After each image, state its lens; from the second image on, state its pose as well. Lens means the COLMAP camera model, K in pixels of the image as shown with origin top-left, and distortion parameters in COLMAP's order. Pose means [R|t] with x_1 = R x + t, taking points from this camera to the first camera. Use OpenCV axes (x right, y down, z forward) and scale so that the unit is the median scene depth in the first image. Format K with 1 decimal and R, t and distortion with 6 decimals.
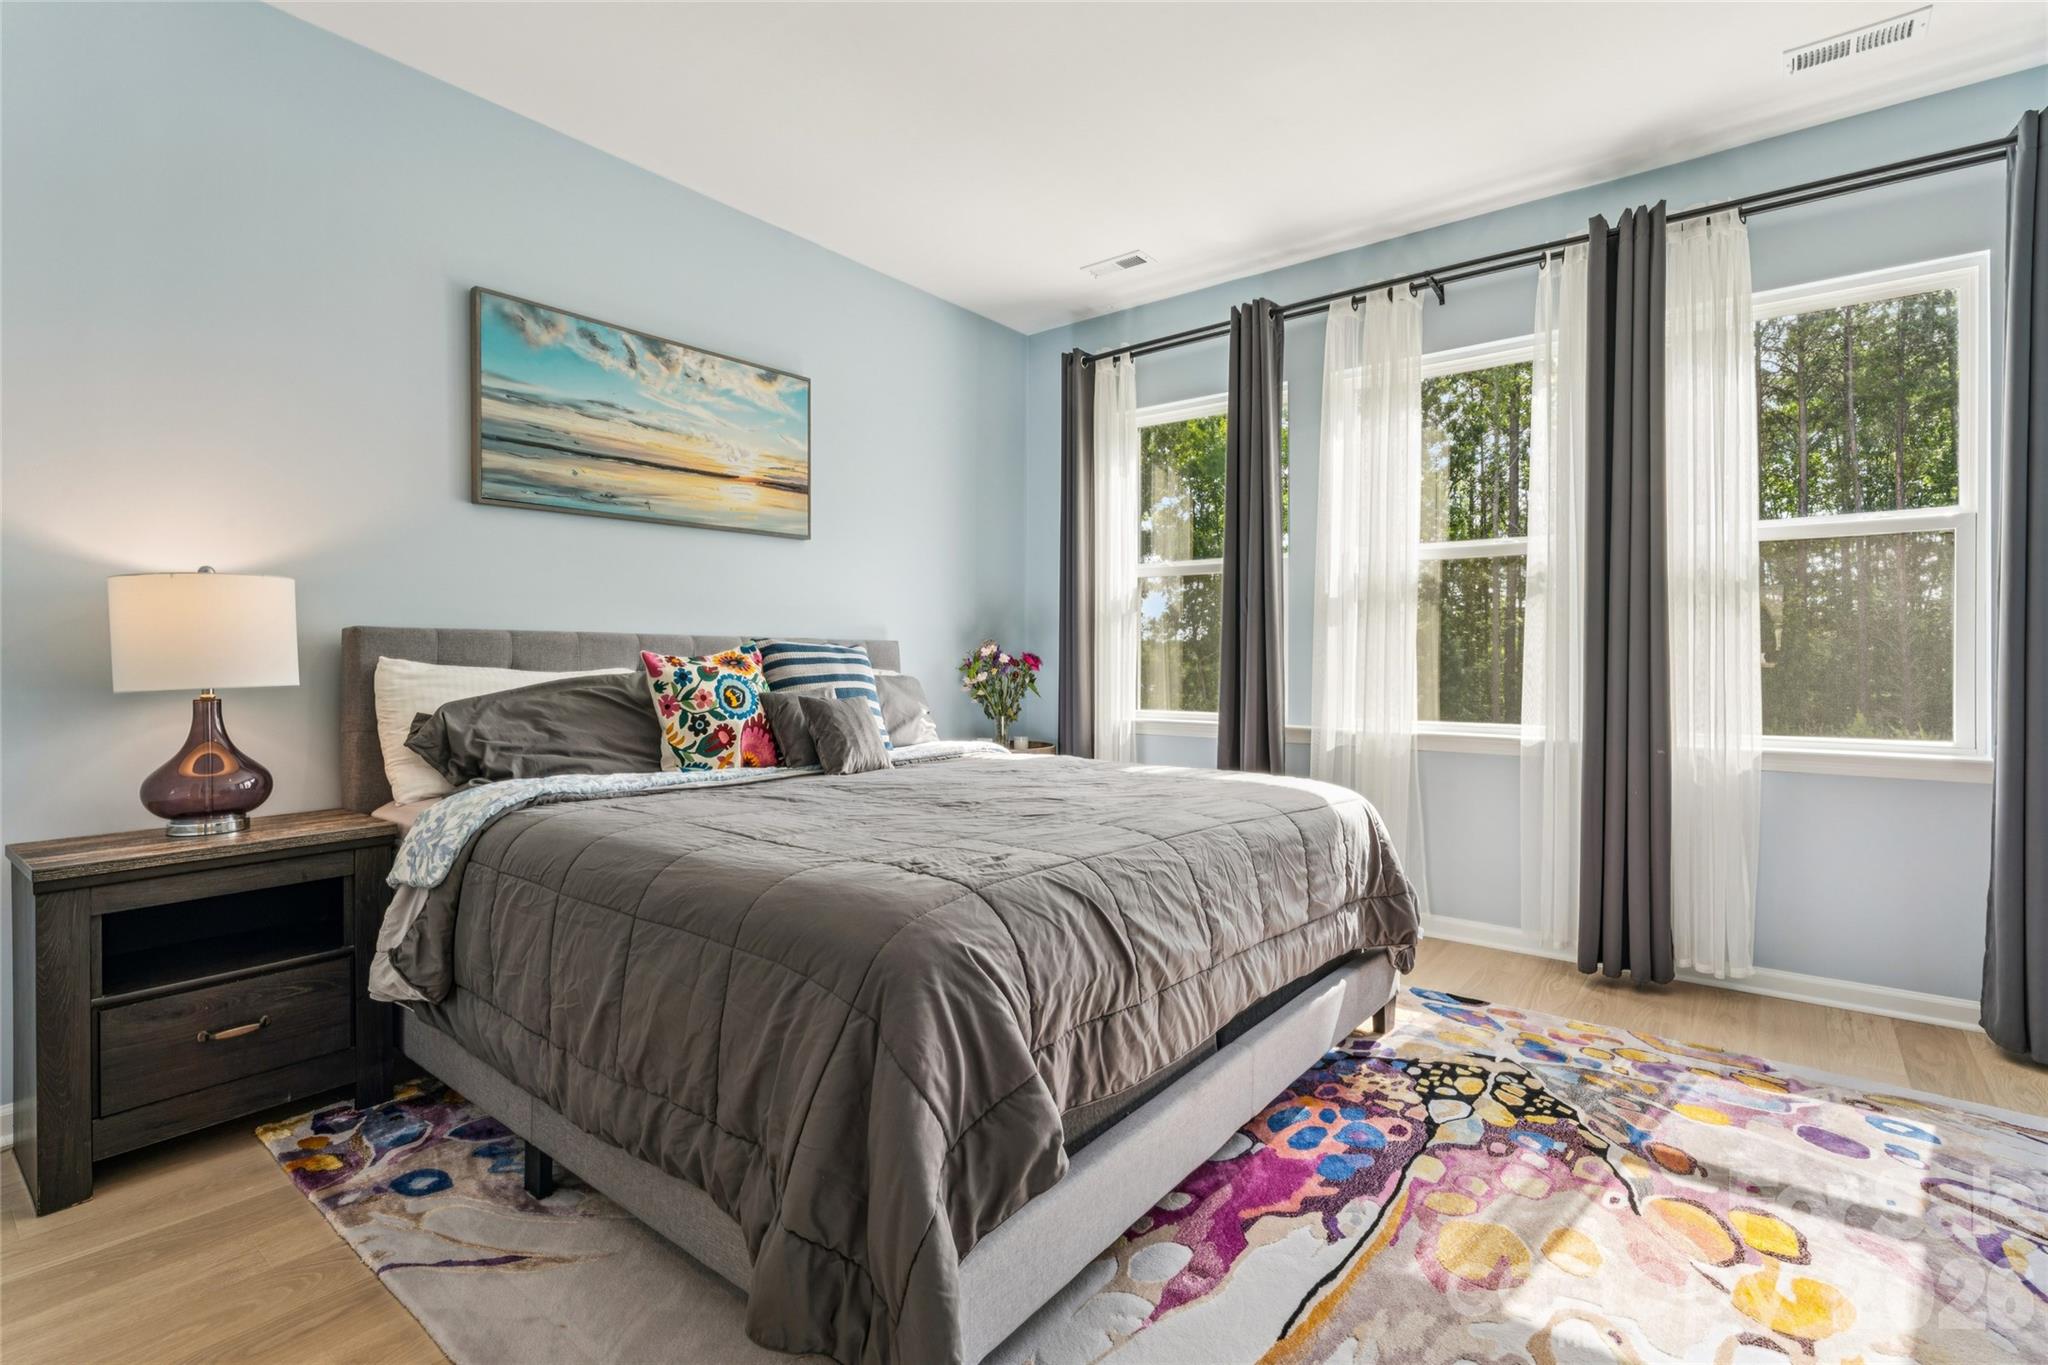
lens RADIAL K [[968.7, 0, 1023.2], [0, 968.7, 641.9], [0, 0, 1]] dist [-0.000677, -0.000686]
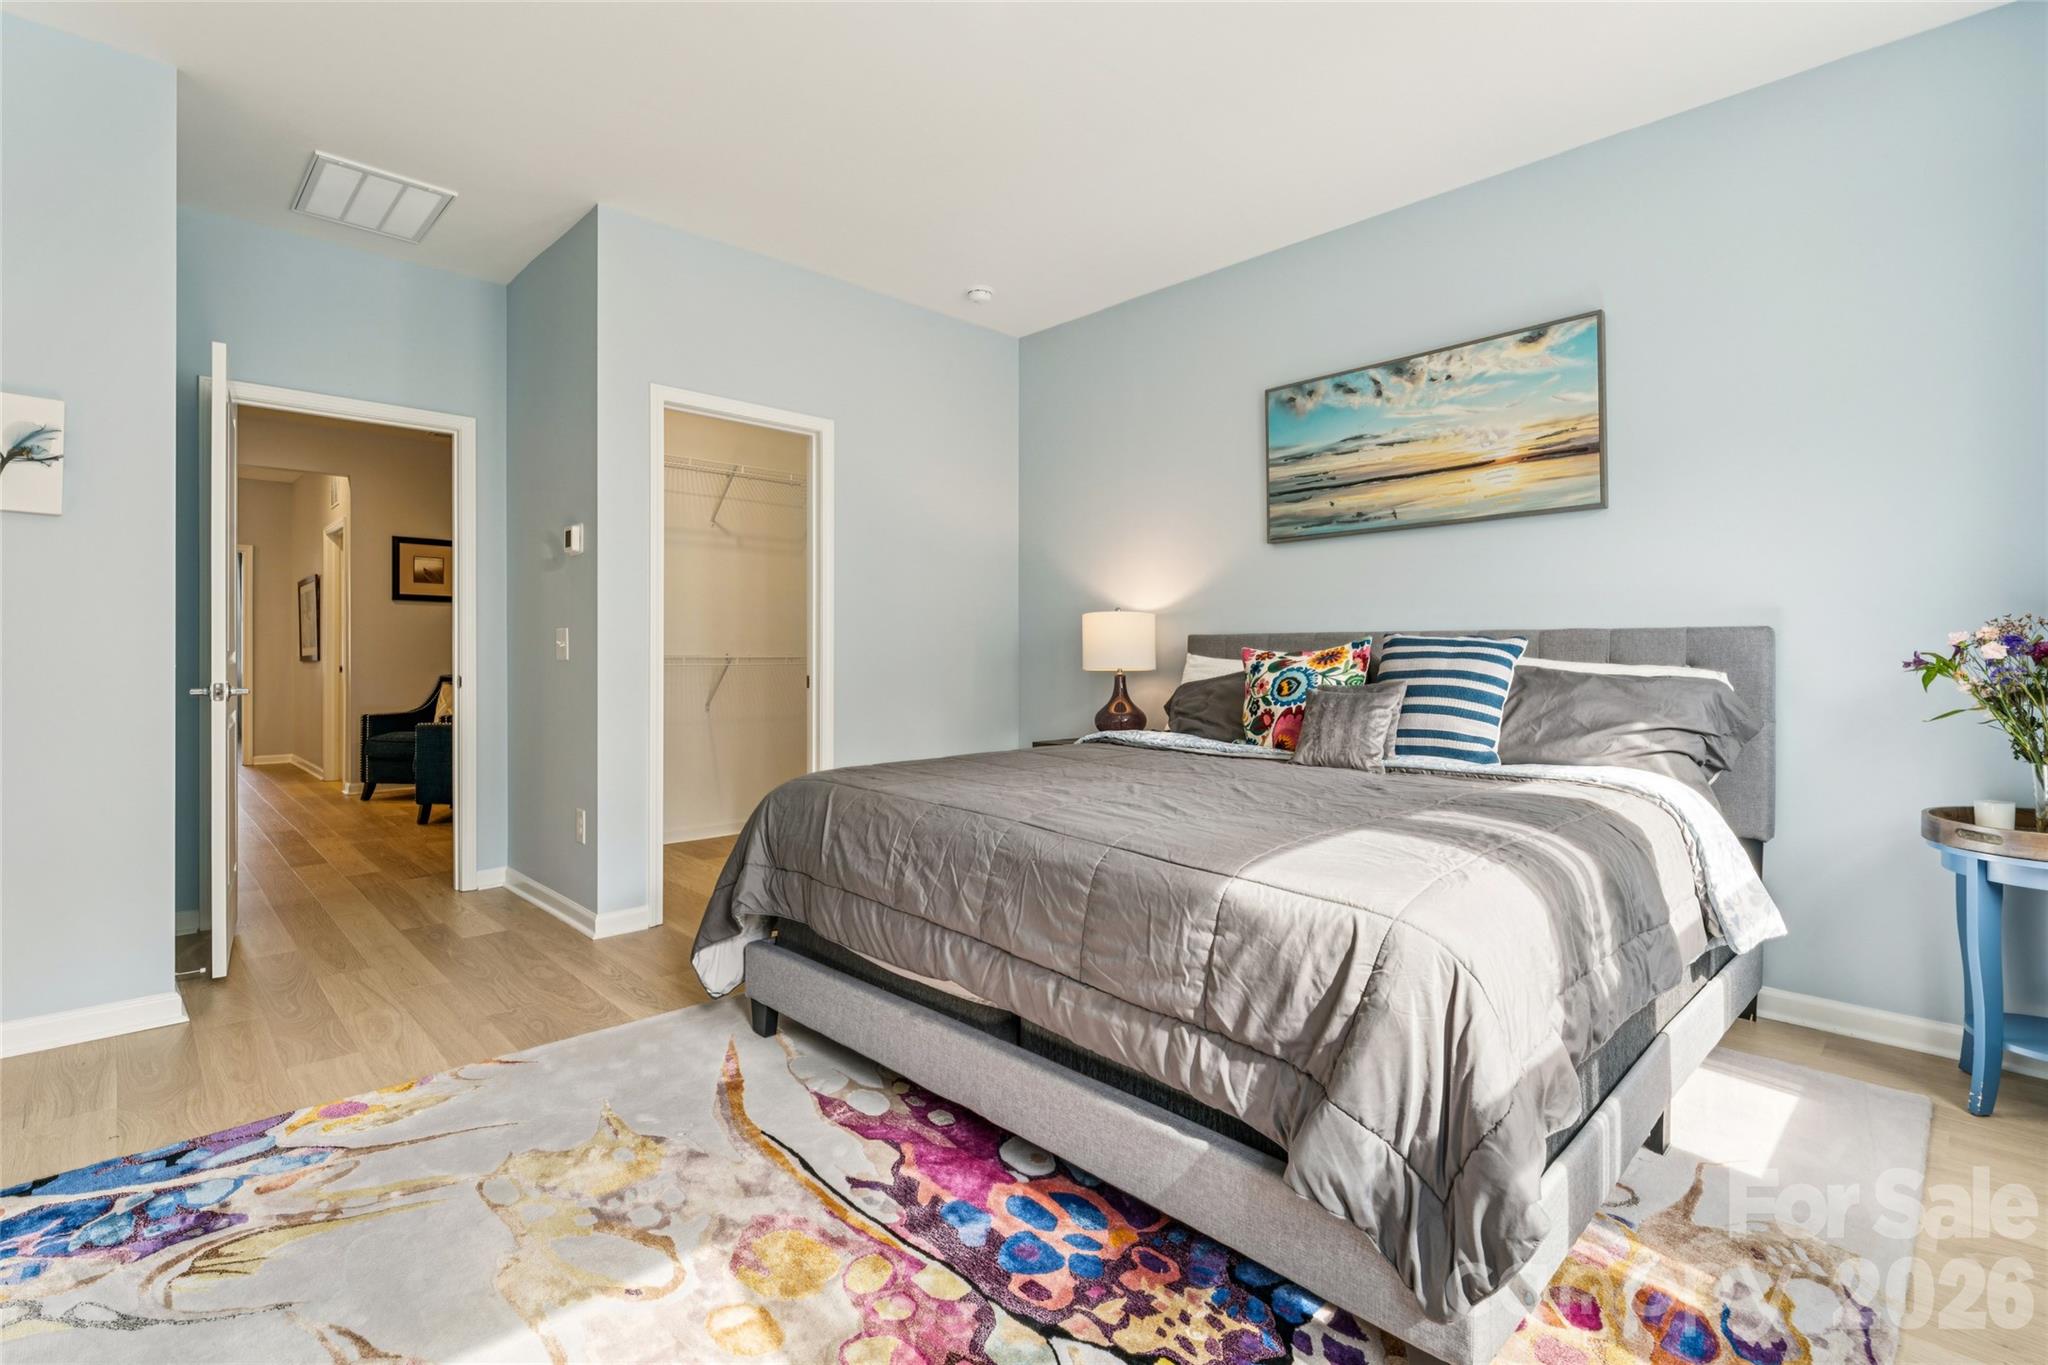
lens RADIAL K [[942.8, 0, 1029.4], [0, 942.8, 648.4], [0, 0, 1]] dist [-0.000258, -0.000104]
pose [[-0.132251, -0.010790, -0.991158, 0.866294], [0.015499, 0.999796, -0.012952, 0.021638], [0.991095, -0.017075, -0.132057, 0.864001]]
